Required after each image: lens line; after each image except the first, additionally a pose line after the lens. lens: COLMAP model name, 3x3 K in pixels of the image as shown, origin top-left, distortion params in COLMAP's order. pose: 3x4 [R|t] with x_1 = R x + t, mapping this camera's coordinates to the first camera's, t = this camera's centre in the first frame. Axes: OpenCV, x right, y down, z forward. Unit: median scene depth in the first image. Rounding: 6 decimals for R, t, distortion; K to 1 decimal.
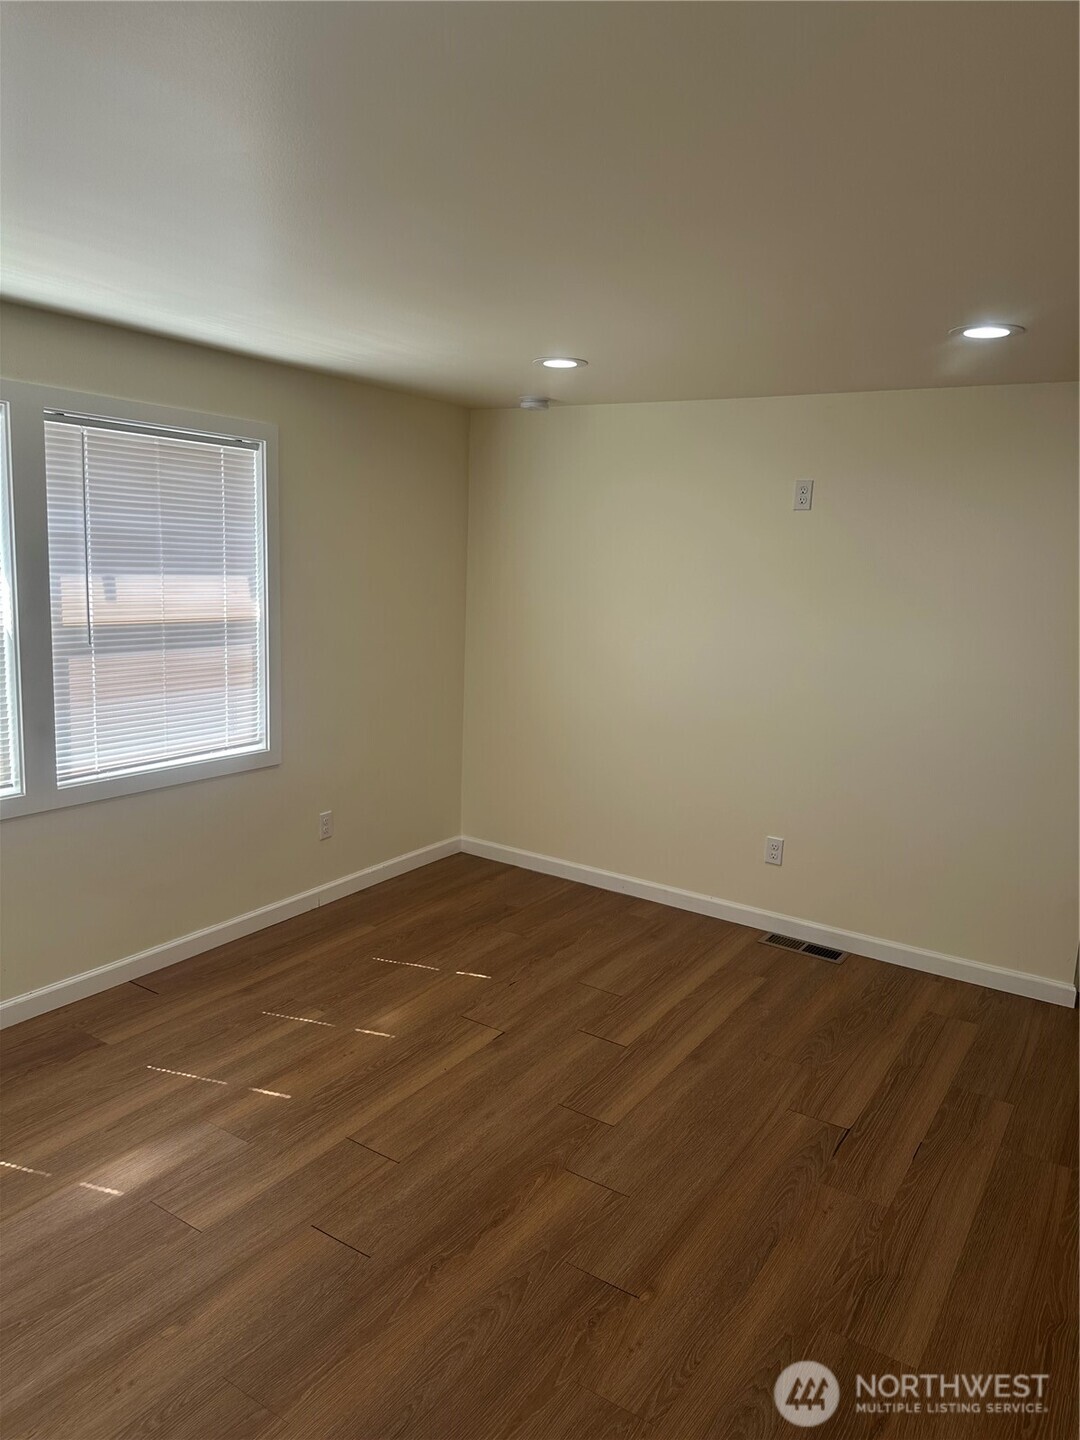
lens RADIAL K [[998.9, 0, 534.2], [0, 998.9, 714.6], [0, 0, 1]] dist [0.002393, -0.001448]
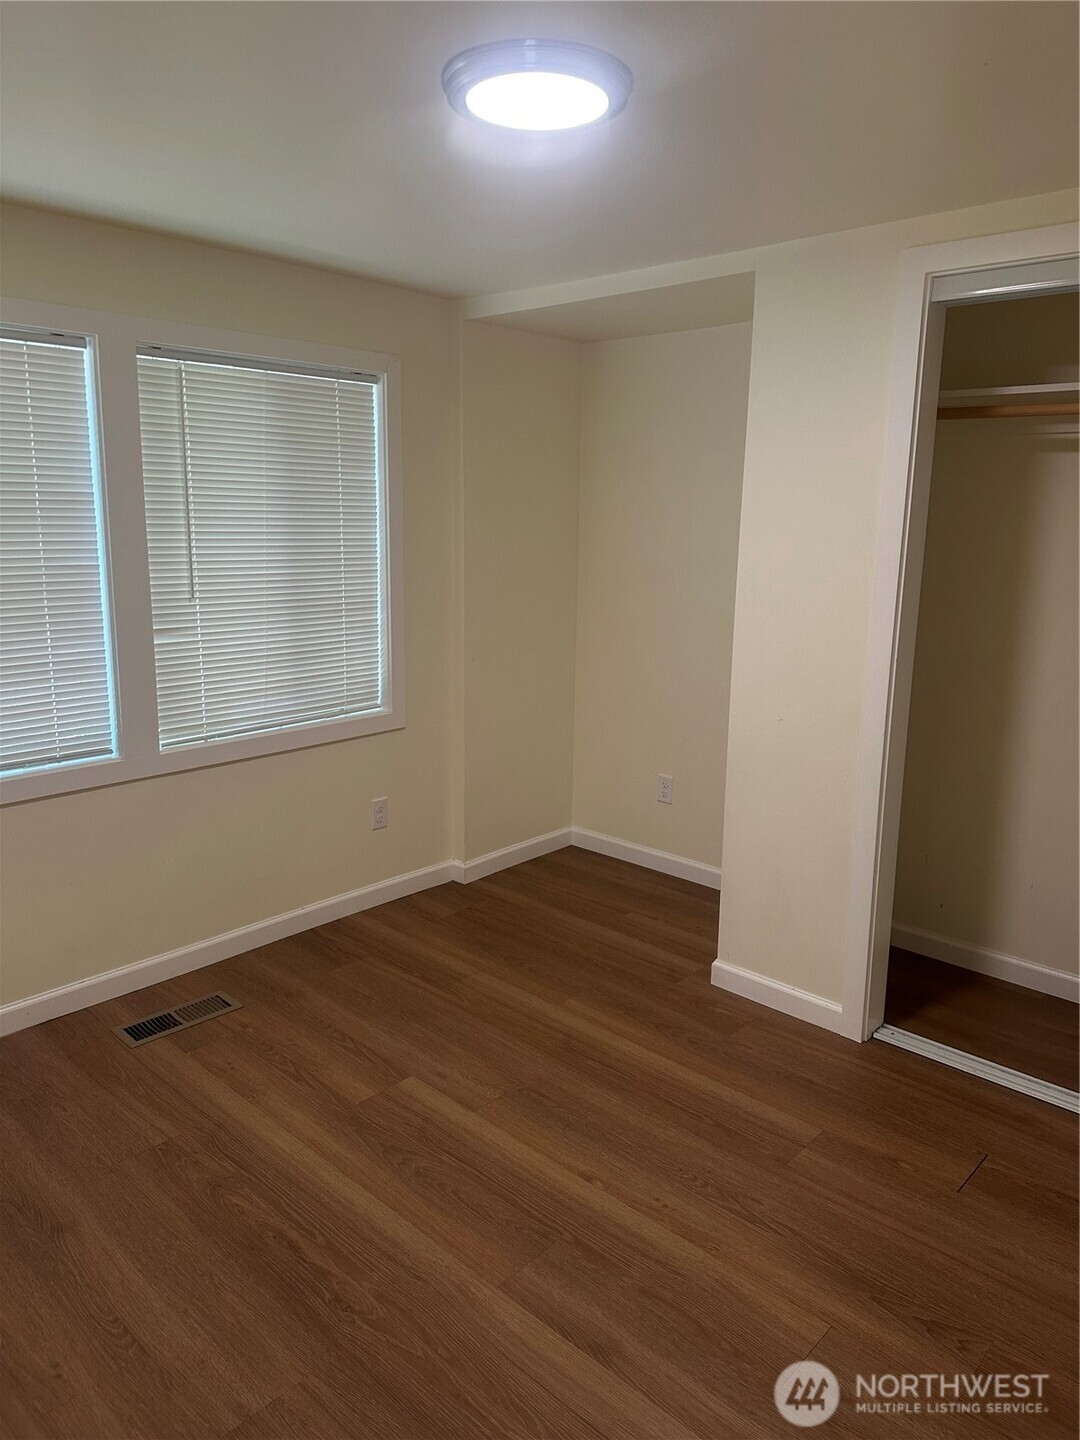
lens RADIAL K [[1040.8, 0, 541.9], [0, 1040.8, 721.5], [0, 0, 1]] dist [0.004069, 0.000896]
pose [[0.980201, 0.033049, -0.195228, 0.070833], [-0.023139, 0.998336, 0.052825, -0.015646], [0.196649, -0.047261, 0.979334, 0.113422]]
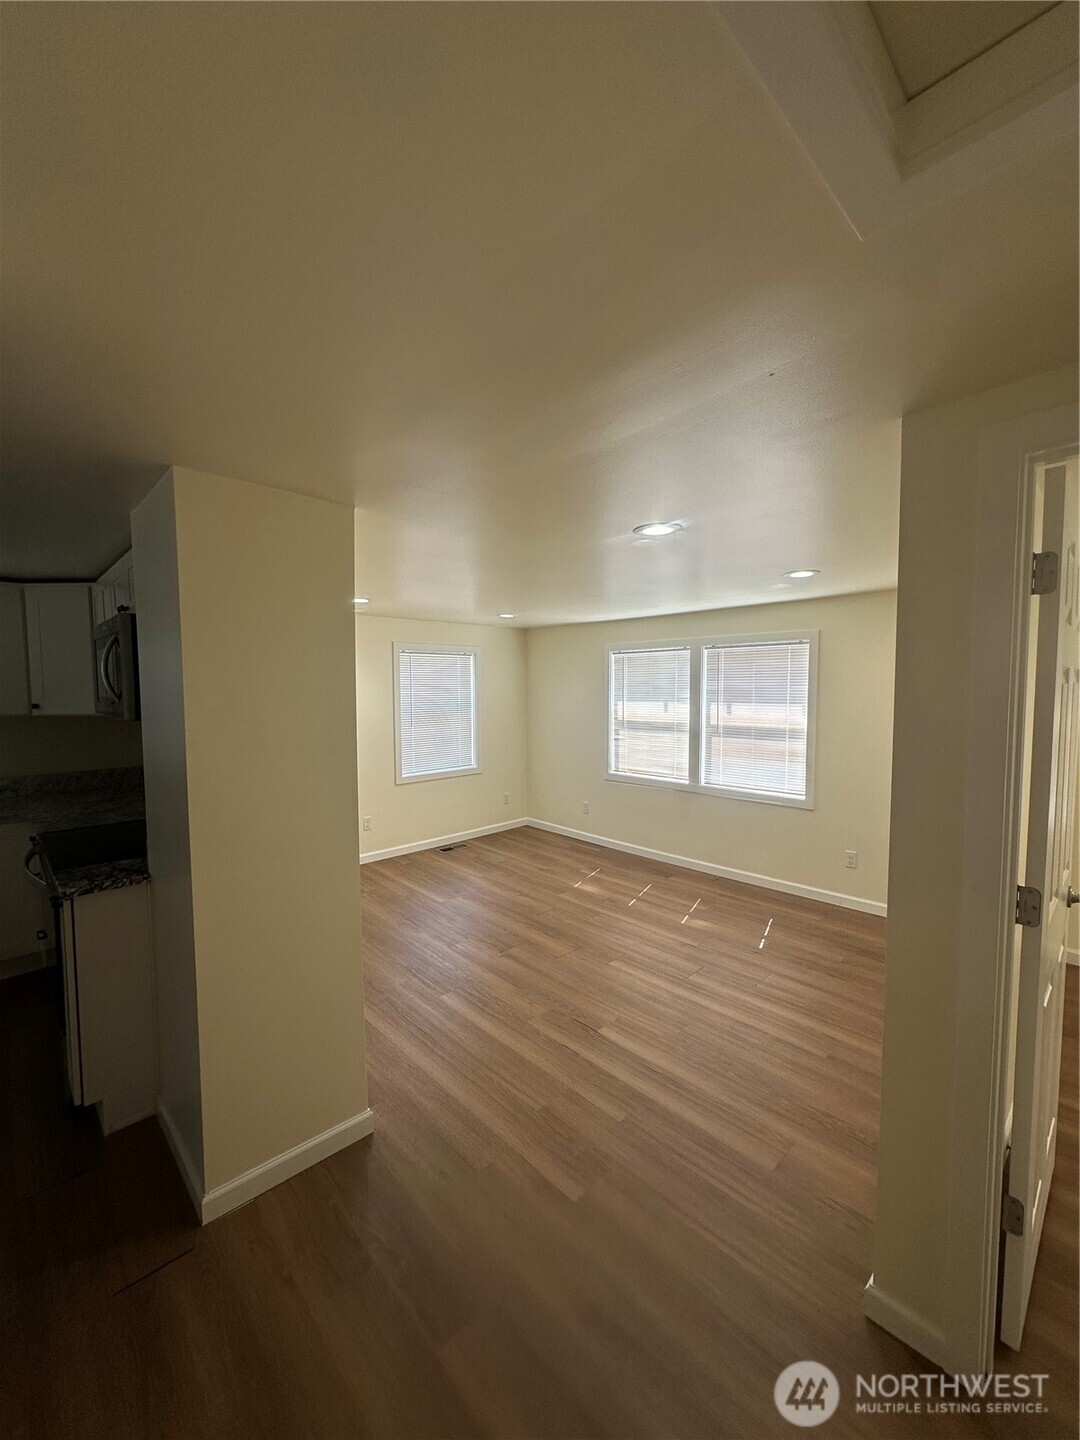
lens RADIAL K [[577.5, 0, 540.0], [0, 577.5, 720.0], [0, 0, 1]] dist [-0.001516, -0.000684]
pose [[-0.214463, 0.029688, -0.976281, 1.083651], [-0.162240, 0.984570, 0.065580, -0.124792], [0.963163, 0.172456, -0.206337, 0.874818]]
